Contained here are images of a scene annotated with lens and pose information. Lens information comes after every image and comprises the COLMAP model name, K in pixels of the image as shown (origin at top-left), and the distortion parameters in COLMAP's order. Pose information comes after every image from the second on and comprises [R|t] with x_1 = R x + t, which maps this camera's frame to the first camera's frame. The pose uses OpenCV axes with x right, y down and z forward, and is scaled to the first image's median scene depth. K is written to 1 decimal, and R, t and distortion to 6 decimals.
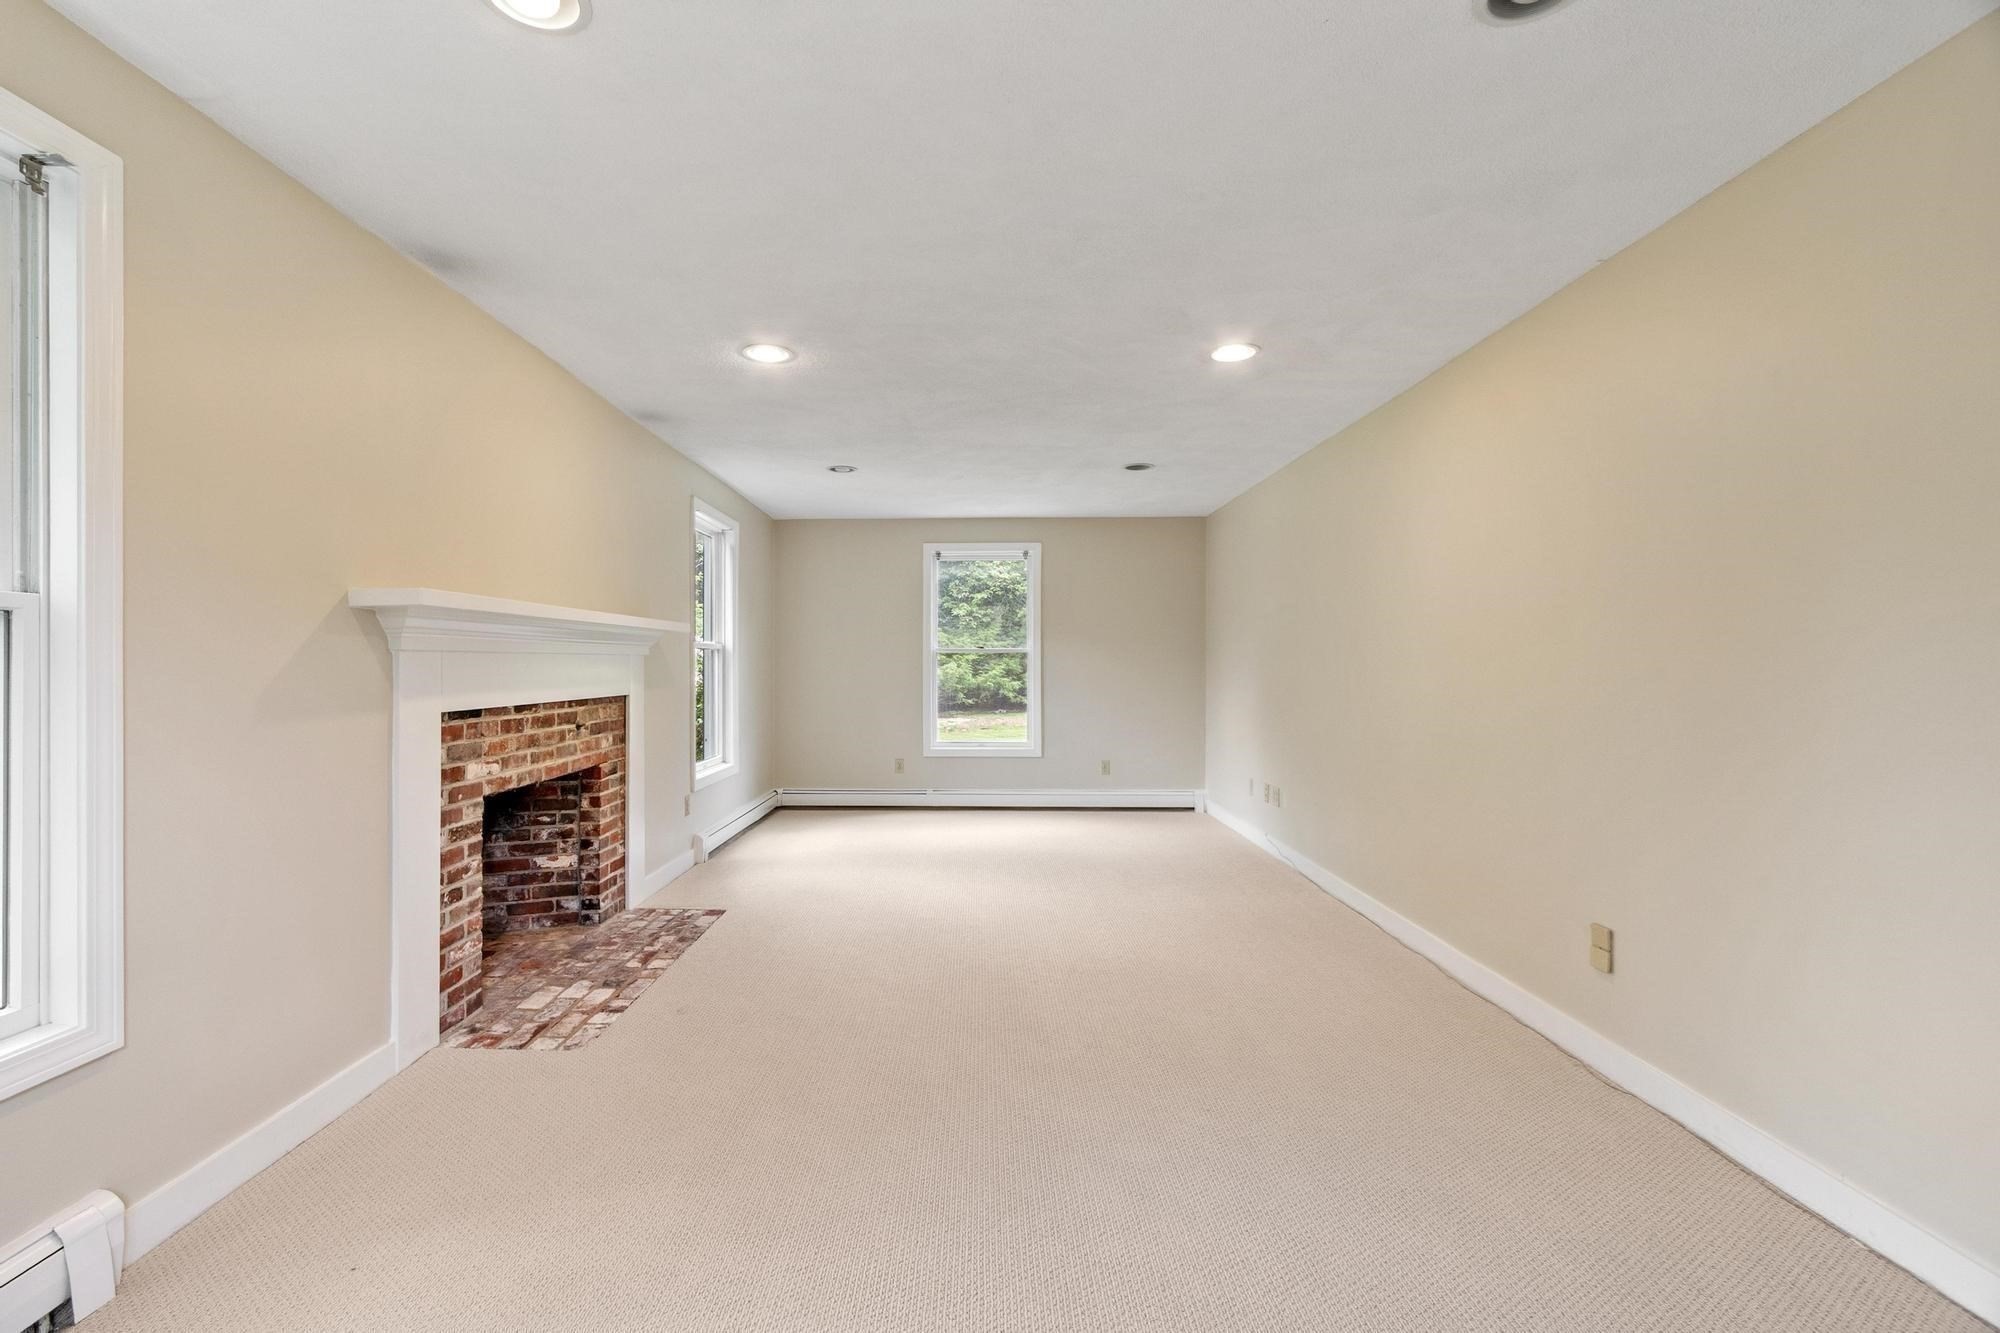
lens RADIAL K [[886.2, 0, 994.7], [0, 886.2, 662.6], [0, 0, 1]] dist [0.003518, 0.000436]
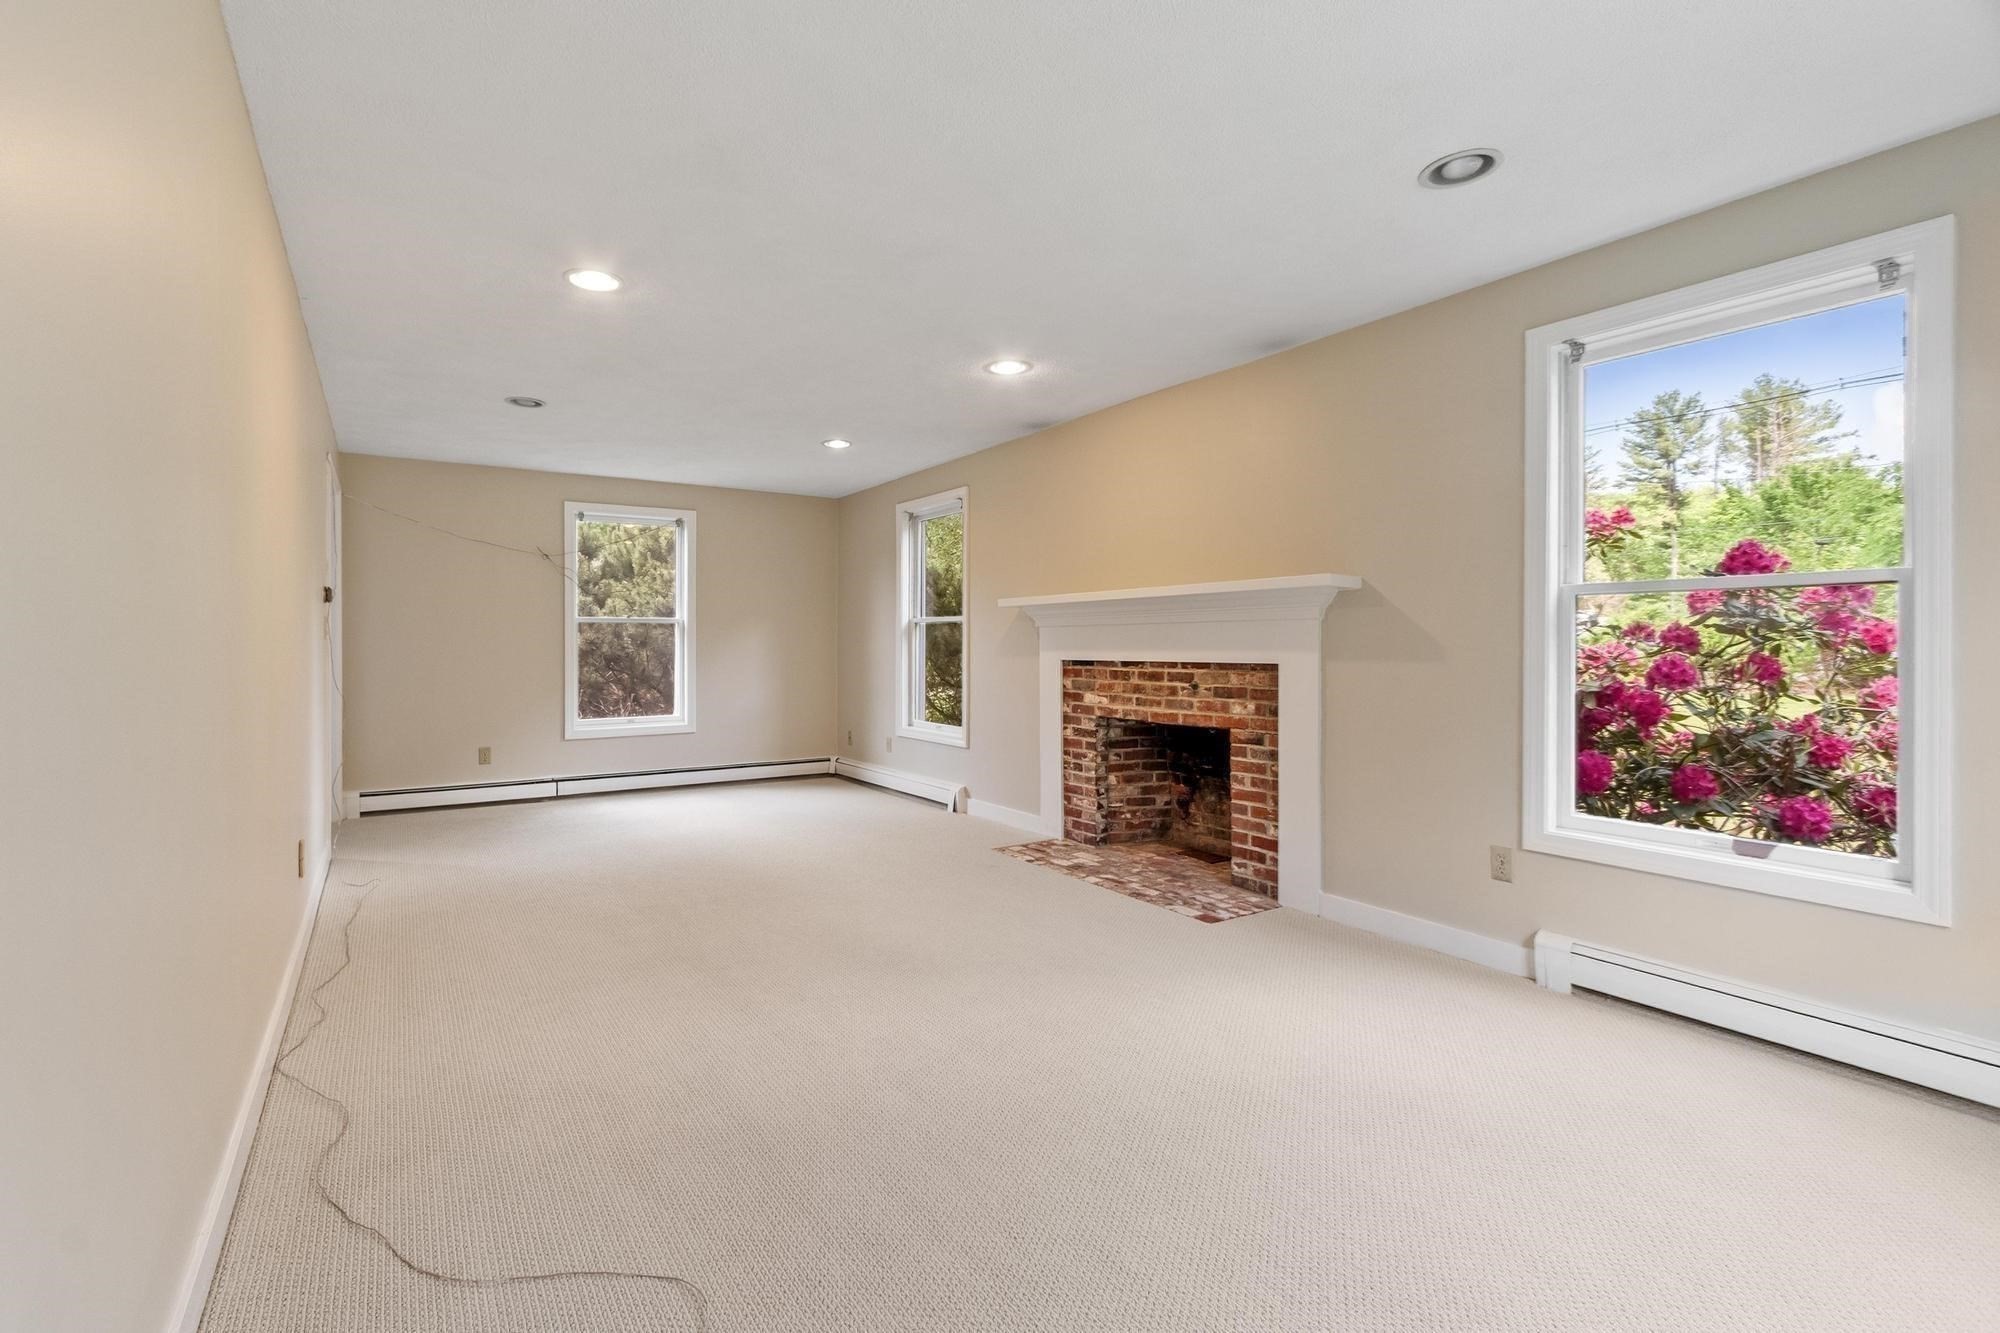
lens RADIAL K [[886.2, 0, 992.7], [0, 886.2, 658.1], [0, 0, 1]] dist [0.003518, 0.000436]
pose [[-0.834287, 0.001119, -0.551329, 0.419862], [-0.004750, 0.999946, 0.009217, 0.030276], [0.551309, 0.010309, -0.834237, 2.041814]]
